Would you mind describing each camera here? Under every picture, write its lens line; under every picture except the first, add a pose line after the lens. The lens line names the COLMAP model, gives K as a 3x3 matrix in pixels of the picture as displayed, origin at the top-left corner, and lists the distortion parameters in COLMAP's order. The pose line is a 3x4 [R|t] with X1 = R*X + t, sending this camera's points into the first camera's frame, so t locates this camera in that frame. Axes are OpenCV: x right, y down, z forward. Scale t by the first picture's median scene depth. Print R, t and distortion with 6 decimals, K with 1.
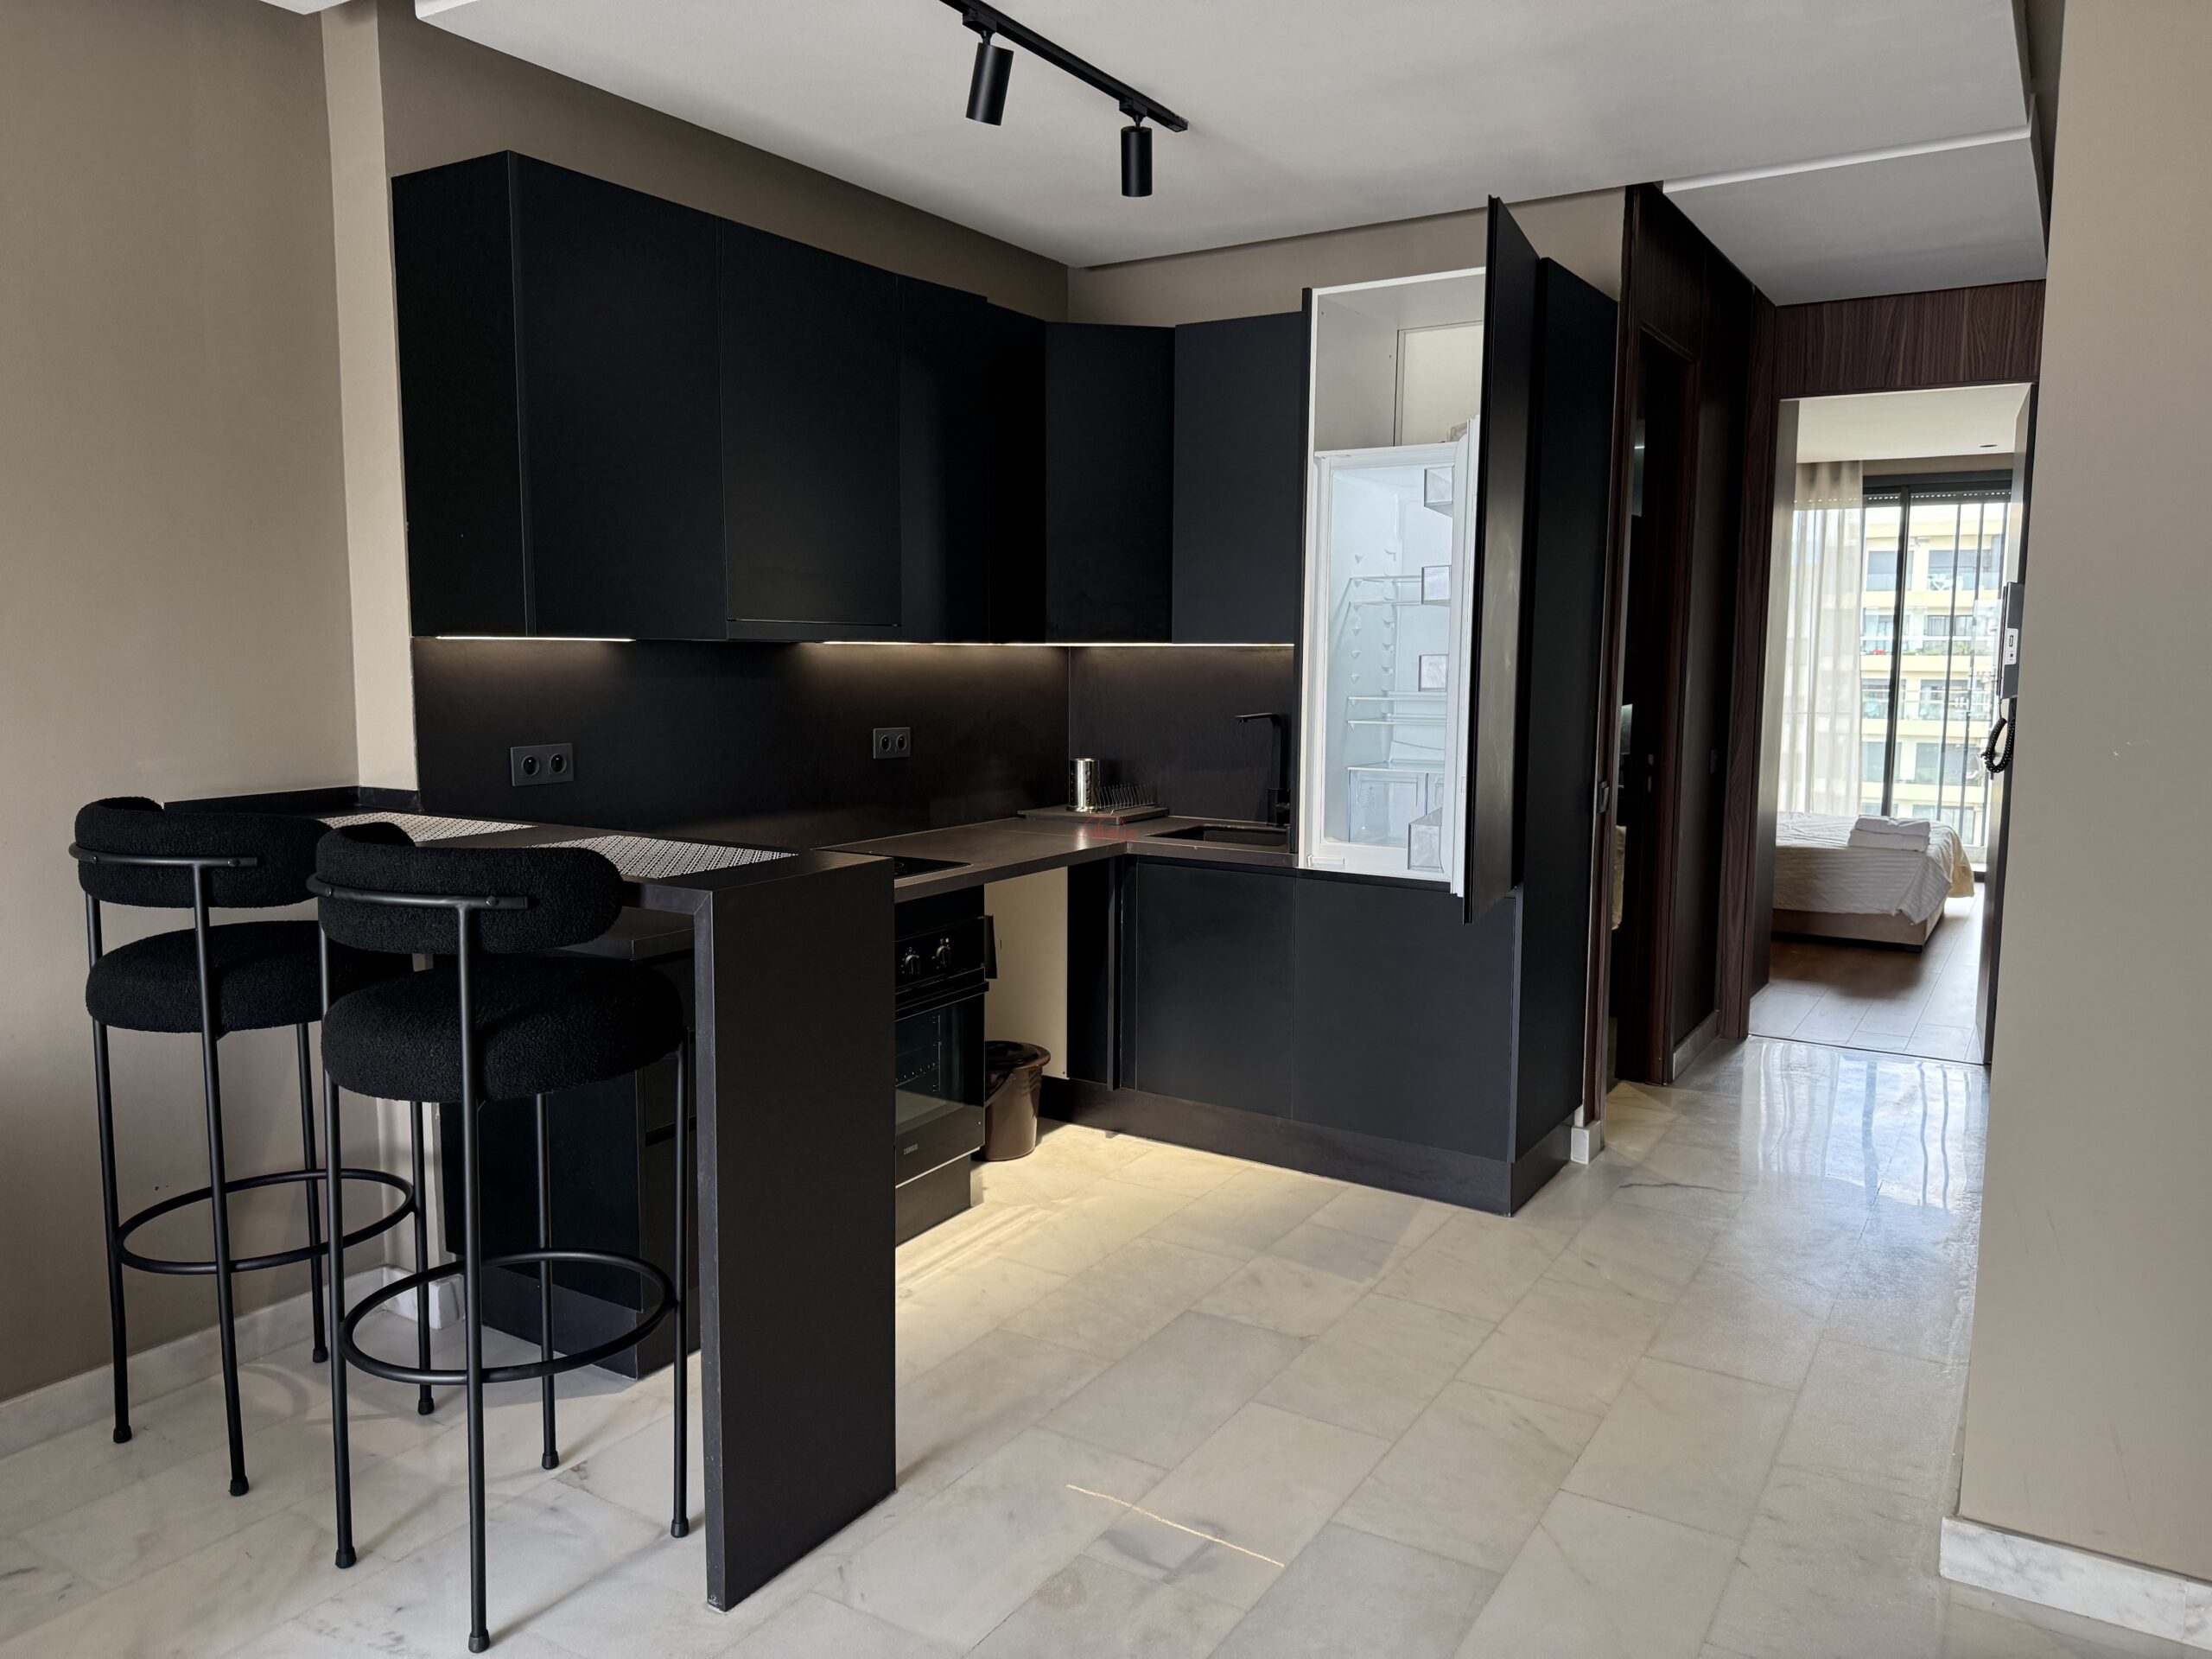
lens RADIAL K [[1565.5, 0, 1101.5], [0, 1565.5, 823.7], [0, 0, 1]] dist [0.013341, -0.001200]
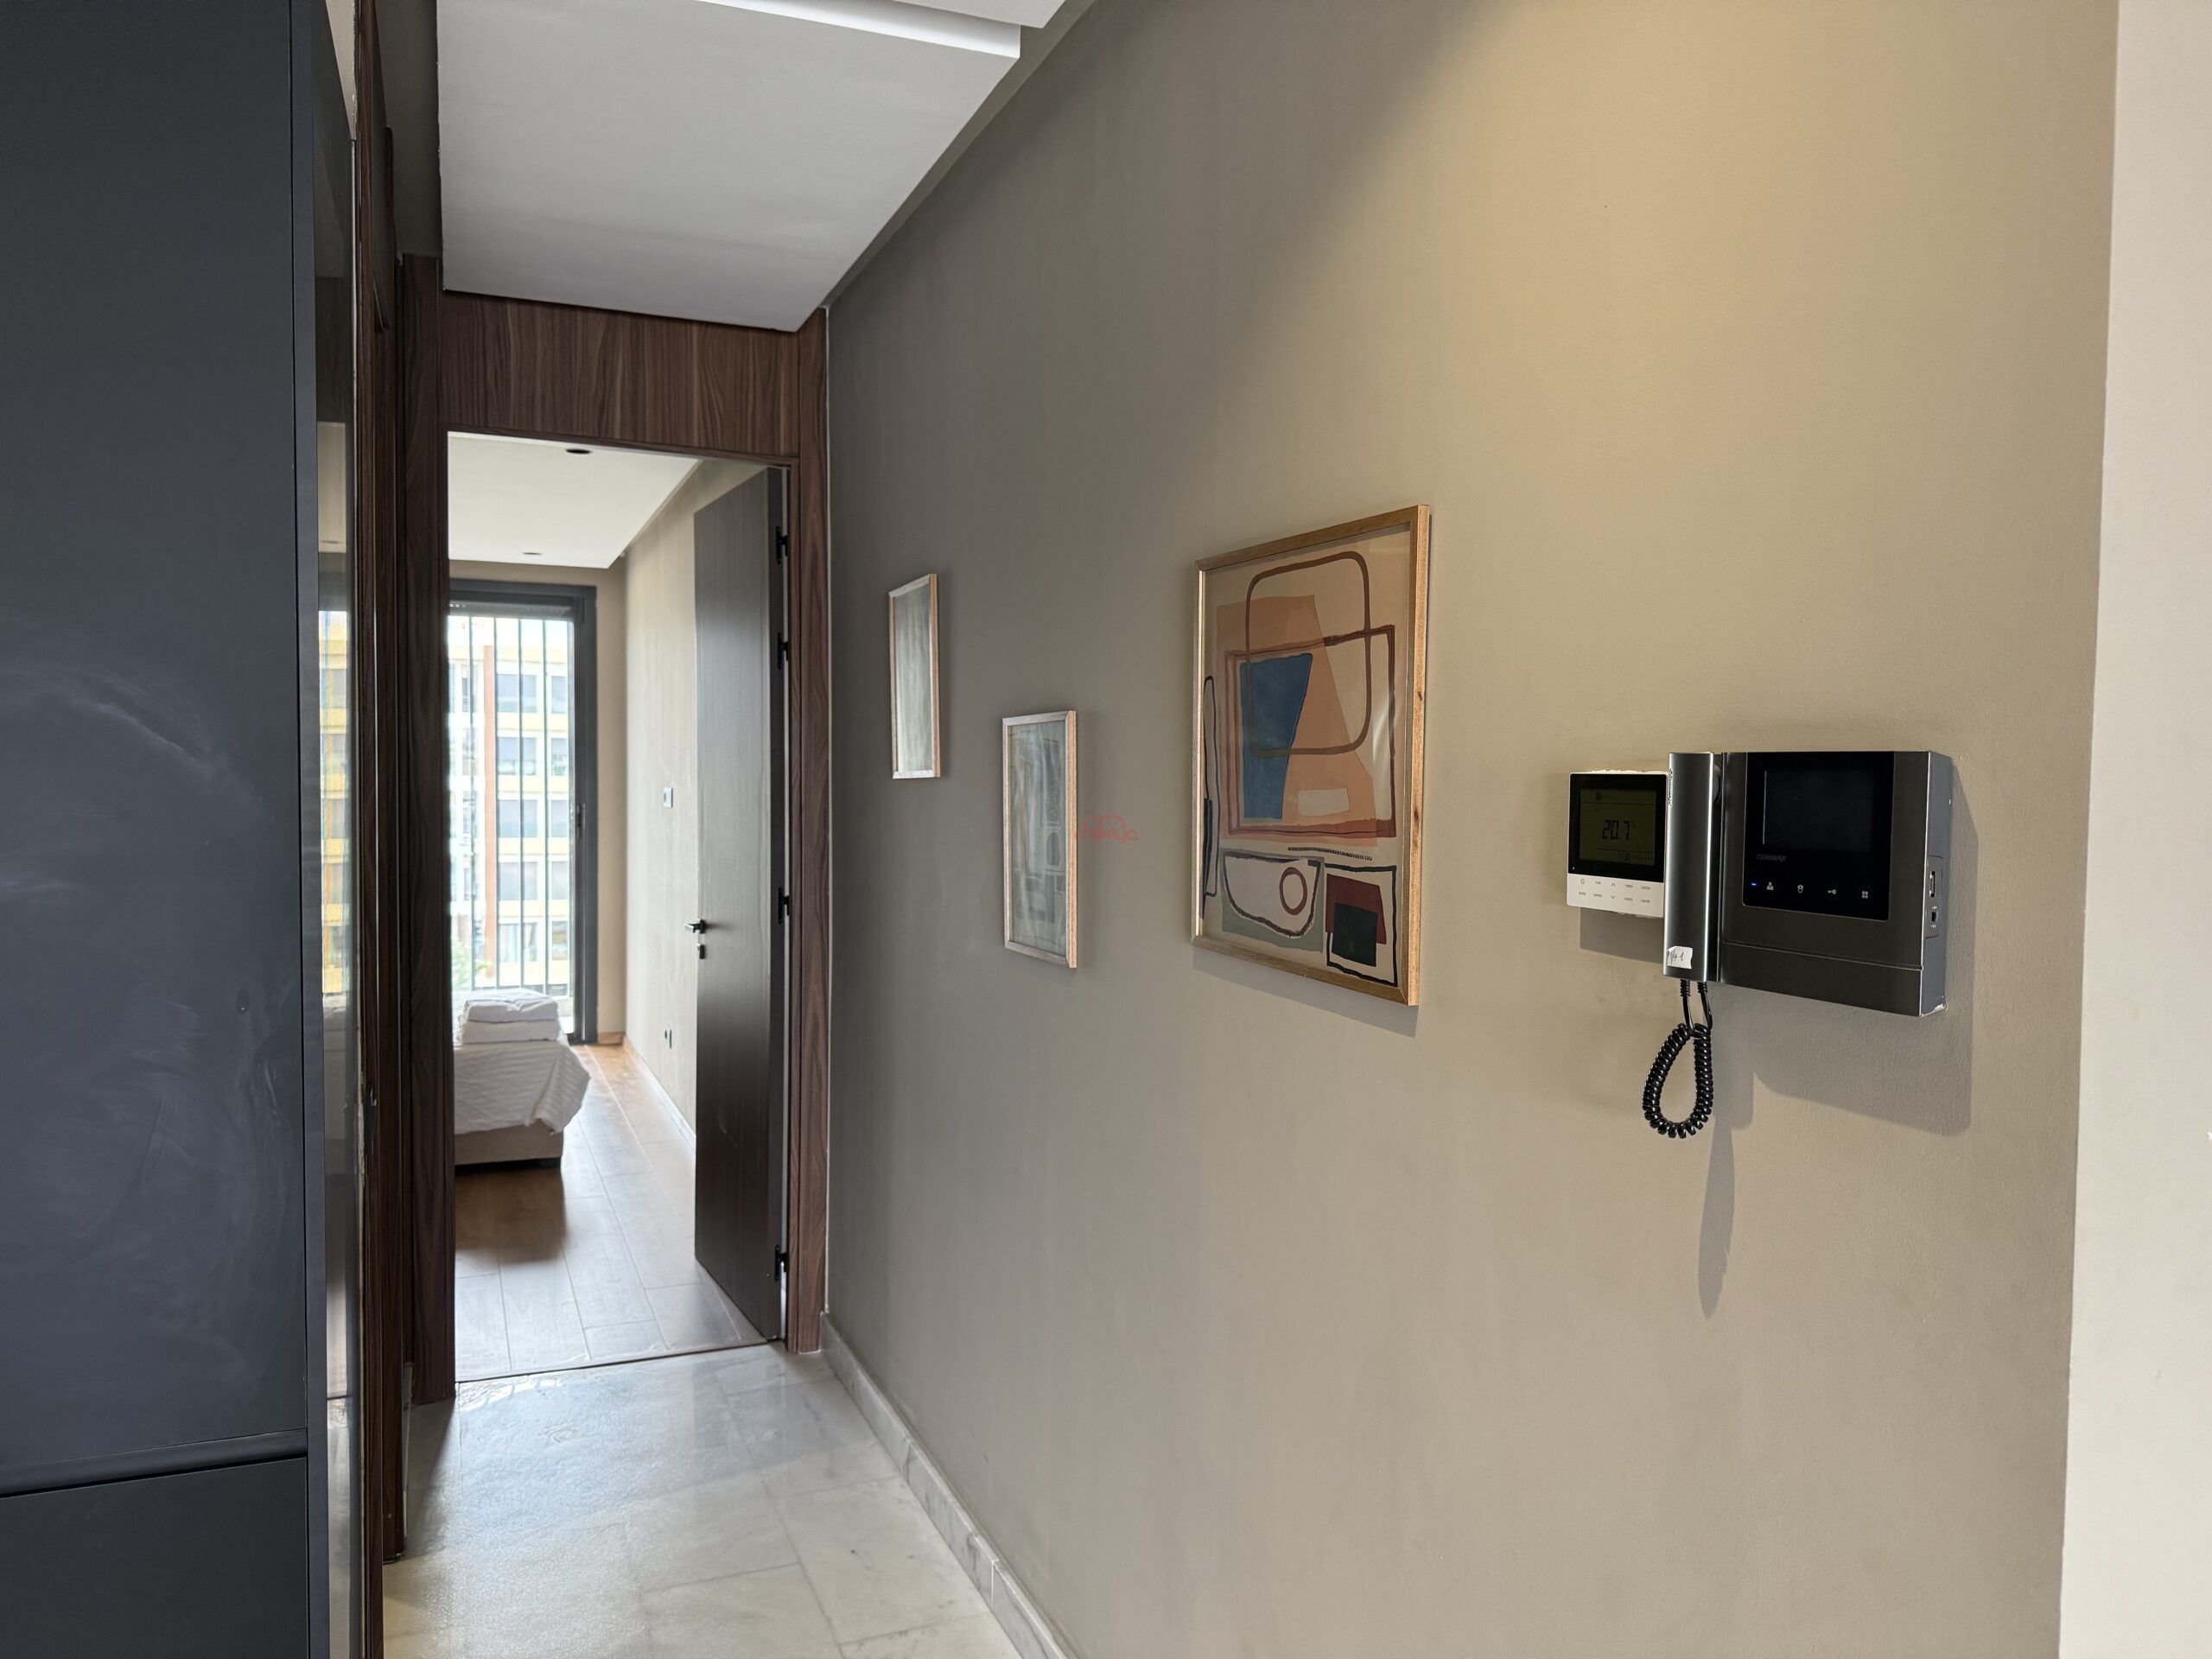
lens RADIAL K [[1565.5, 0, 1106.3], [0, 1565.5, 836.0], [0, 0, 1]] dist [0.013341, -0.001200]
pose [[0.575657, -0.034393, 0.816968, 0.043447], [0.089667, 0.995745, -0.021263, -0.061843], [-0.812760, 0.085495, 0.576291, 0.412896]]
